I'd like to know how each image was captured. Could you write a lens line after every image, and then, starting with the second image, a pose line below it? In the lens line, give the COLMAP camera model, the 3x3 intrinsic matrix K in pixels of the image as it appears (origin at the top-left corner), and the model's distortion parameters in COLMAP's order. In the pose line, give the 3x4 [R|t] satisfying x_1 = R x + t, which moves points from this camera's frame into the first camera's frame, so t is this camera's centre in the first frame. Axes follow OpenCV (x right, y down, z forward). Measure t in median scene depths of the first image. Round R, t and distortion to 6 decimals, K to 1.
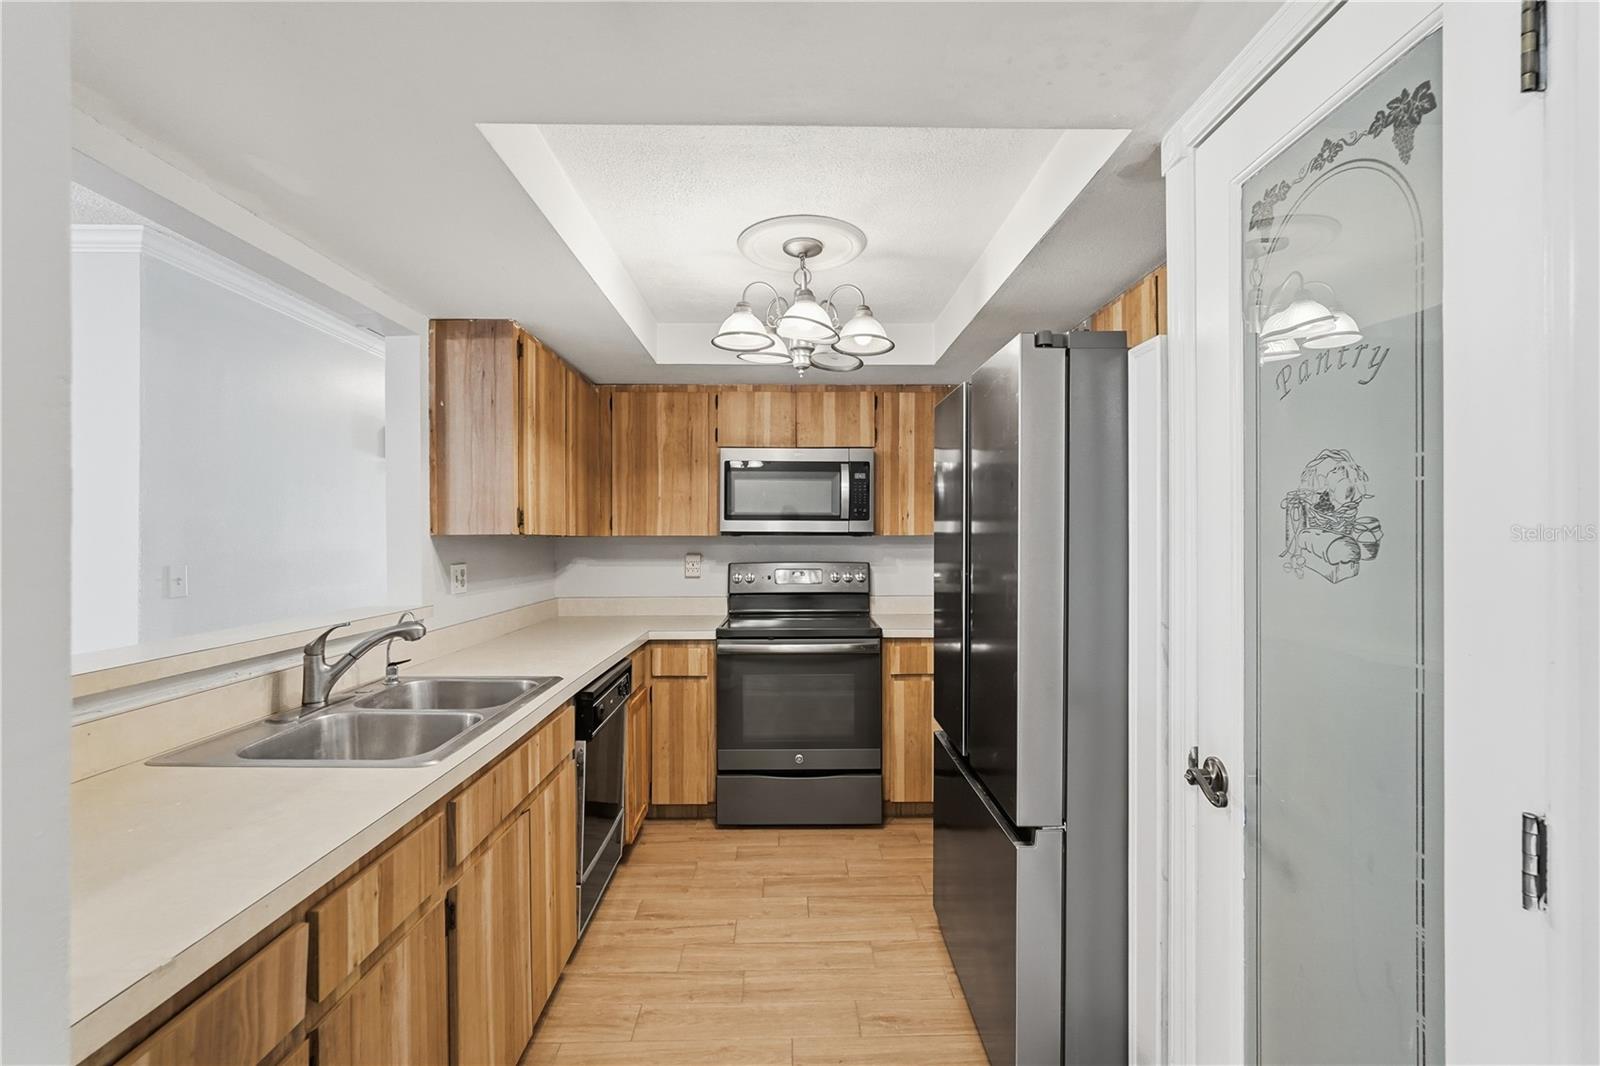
lens RADIAL K [[714.8, 0, 800.3], [0, 714.8, 528.0], [0, 0, 1]] dist [-0.020402, 0.010775]
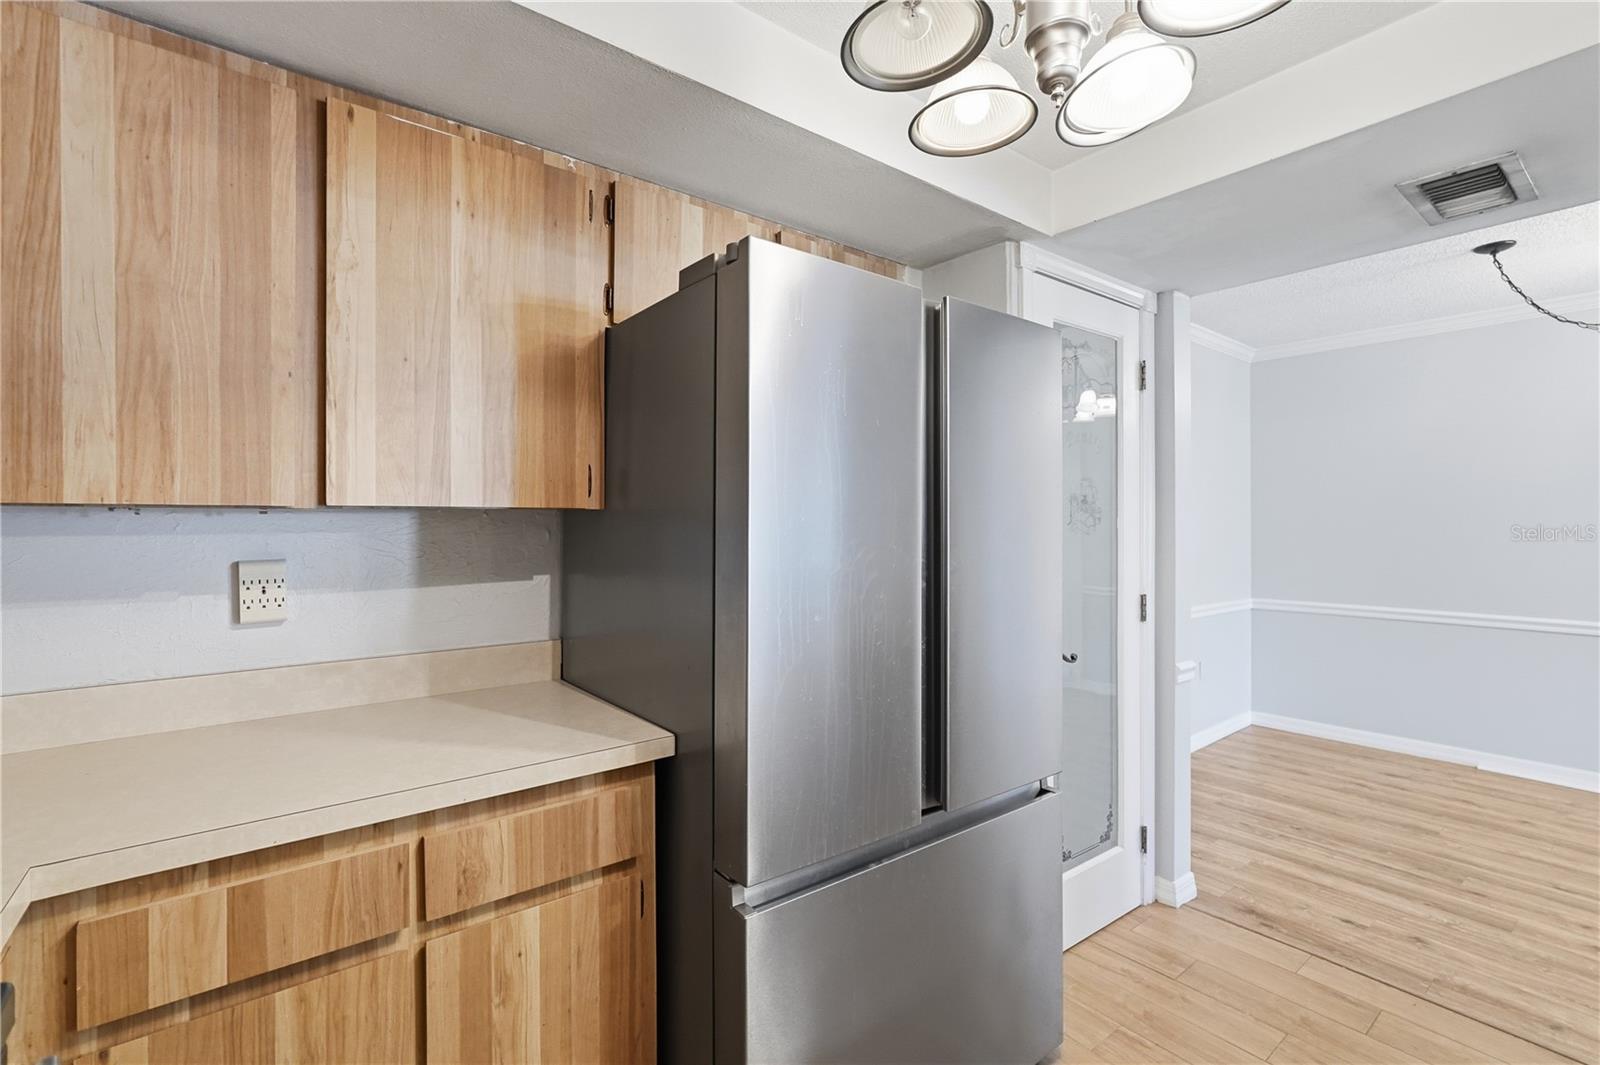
lens RADIAL K [[714.8, 0, 800.3], [0, 714.8, 527.5], [0, 0, 1]] dist [-0.020402, 0.010775]
pose [[-0.603575, 0.002438, 0.797303, -0.177020], [-0.008227, 0.999923, -0.009285, 0.027251], [-0.797264, -0.012164, -0.603508, 1.039179]]
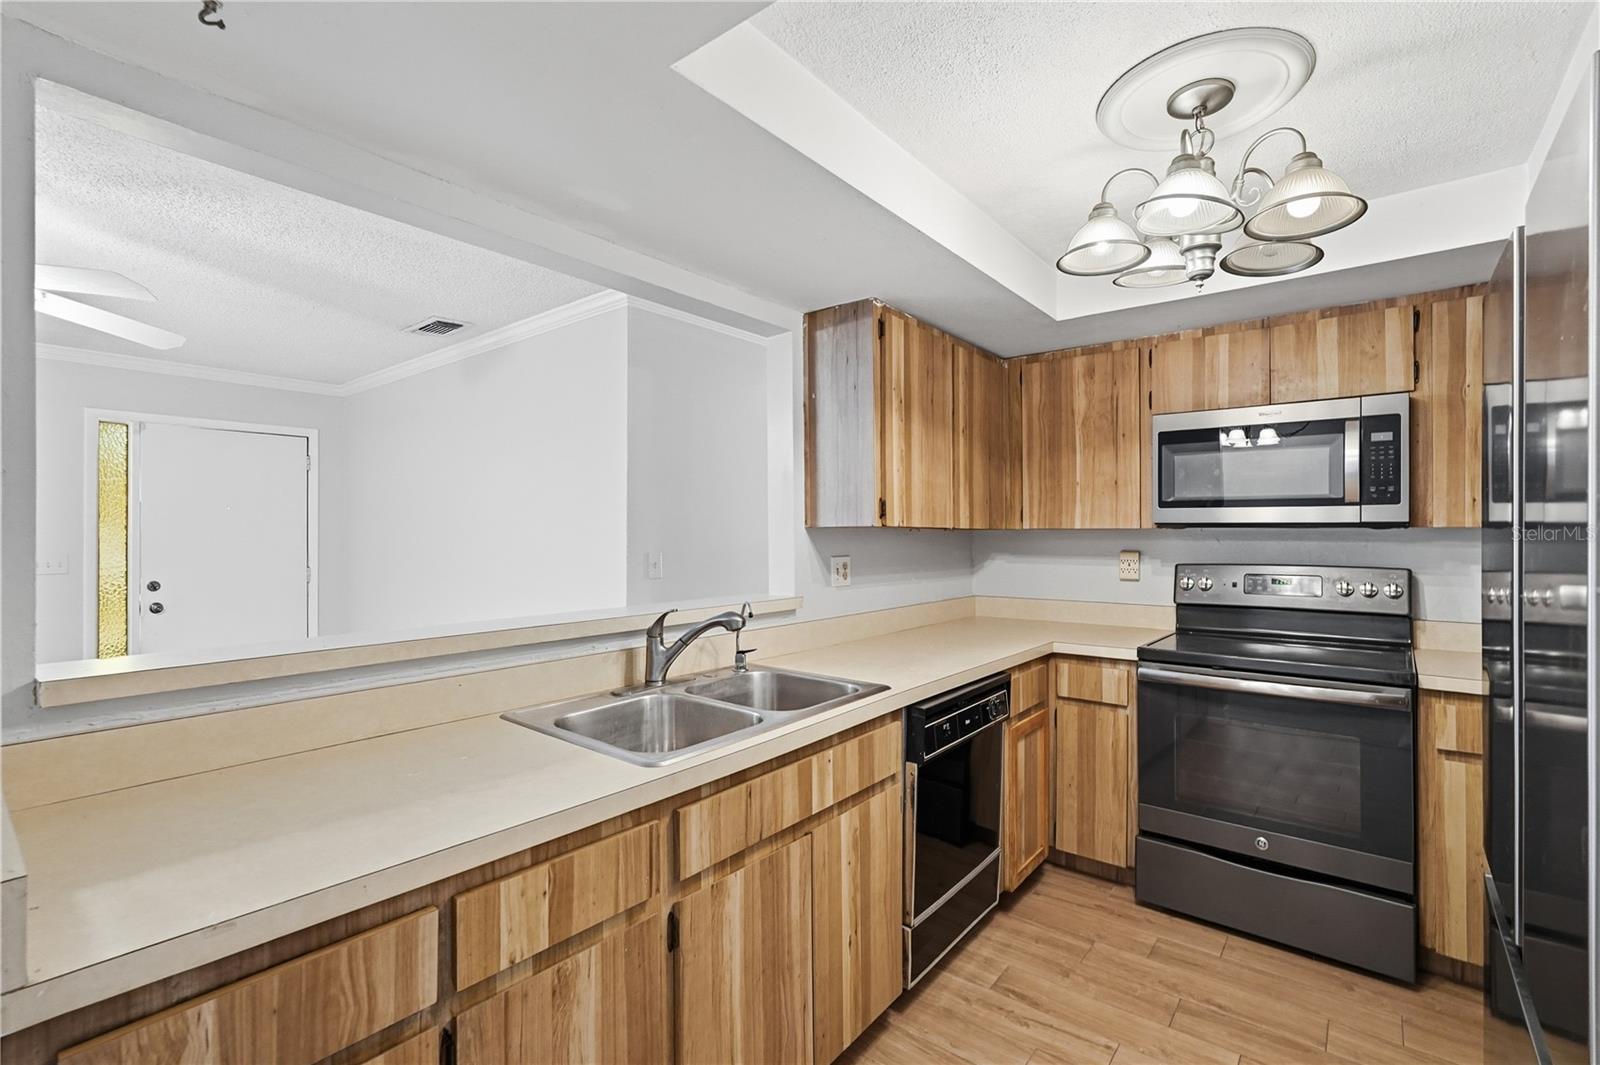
lens RADIAL K [[714.8, 0, 800.3], [0, 714.8, 527.5], [0, 0, 1]] dist [-0.020402, 0.010775]
pose [[0.765547, -0.003569, -0.643370, 0.109023], [0.006226, 0.999979, 0.001860, 0.007105], [0.643350, -0.005430, 0.765553, 0.183658]]
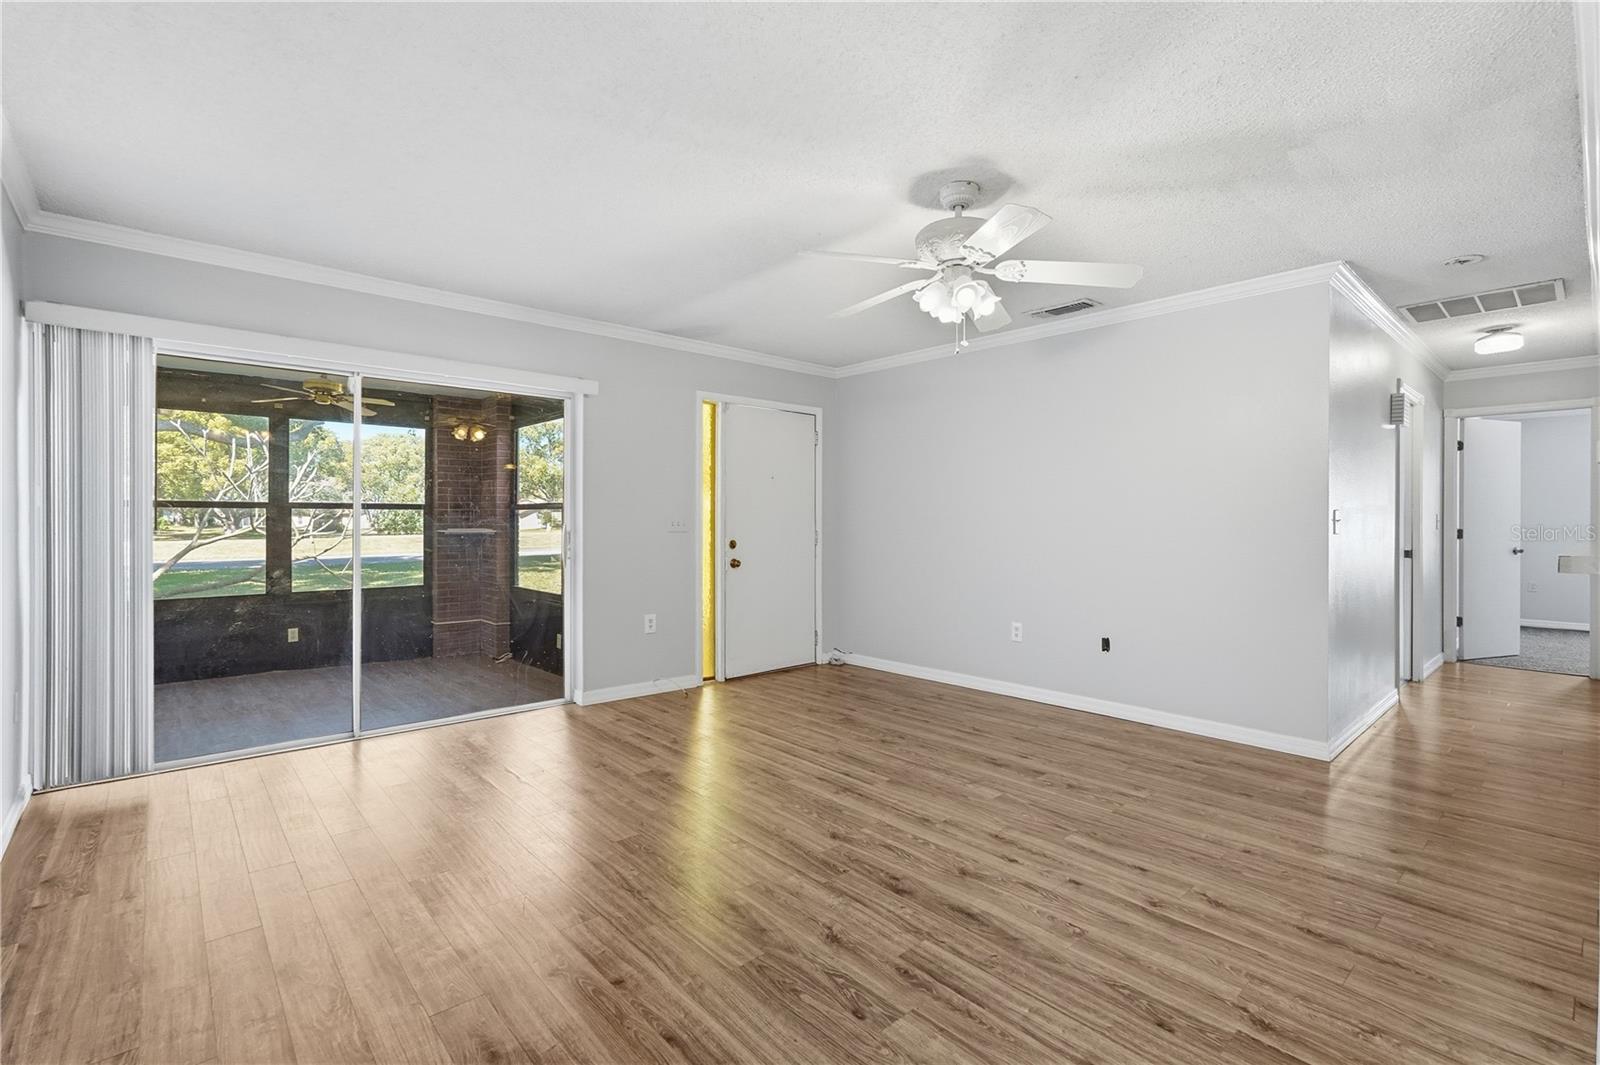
lens RADIAL K [[714.8, 0, 800.3], [0, 714.8, 527.5], [0, 0, 1]] dist [-0.020402, 0.010775]
pose [[0.661206, 0.010724, -0.750128, -0.479067], [0.002261, 0.999865, 0.016288, 0.055991], [0.750201, -0.012466, 0.661092, -0.573726]]
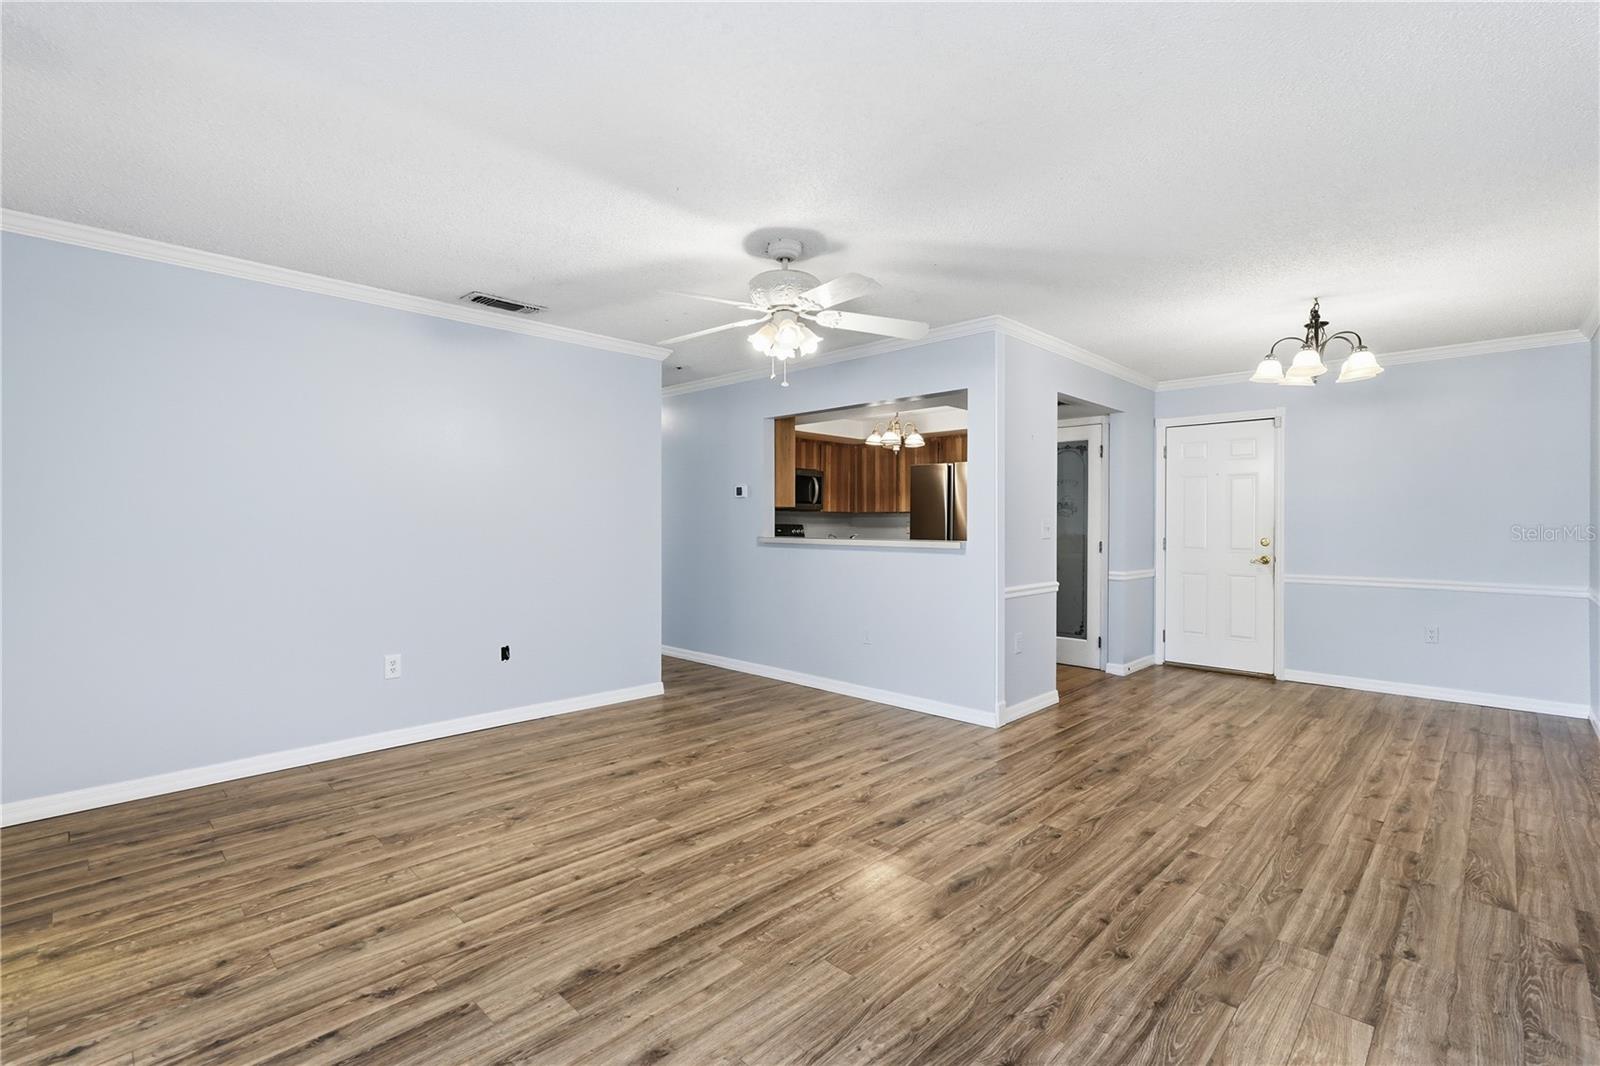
lens RADIAL K [[714.8, 0, 800.3], [0, 714.8, 528.0], [0, 0, 1]] dist [-0.020402, 0.010775]
pose [[0.711895, -0.000098, 0.702286, -1.733926], [-0.009931, 0.999899, 0.010206, 0.045991], [-0.702216, -0.014240, 0.711822, -0.588353]]
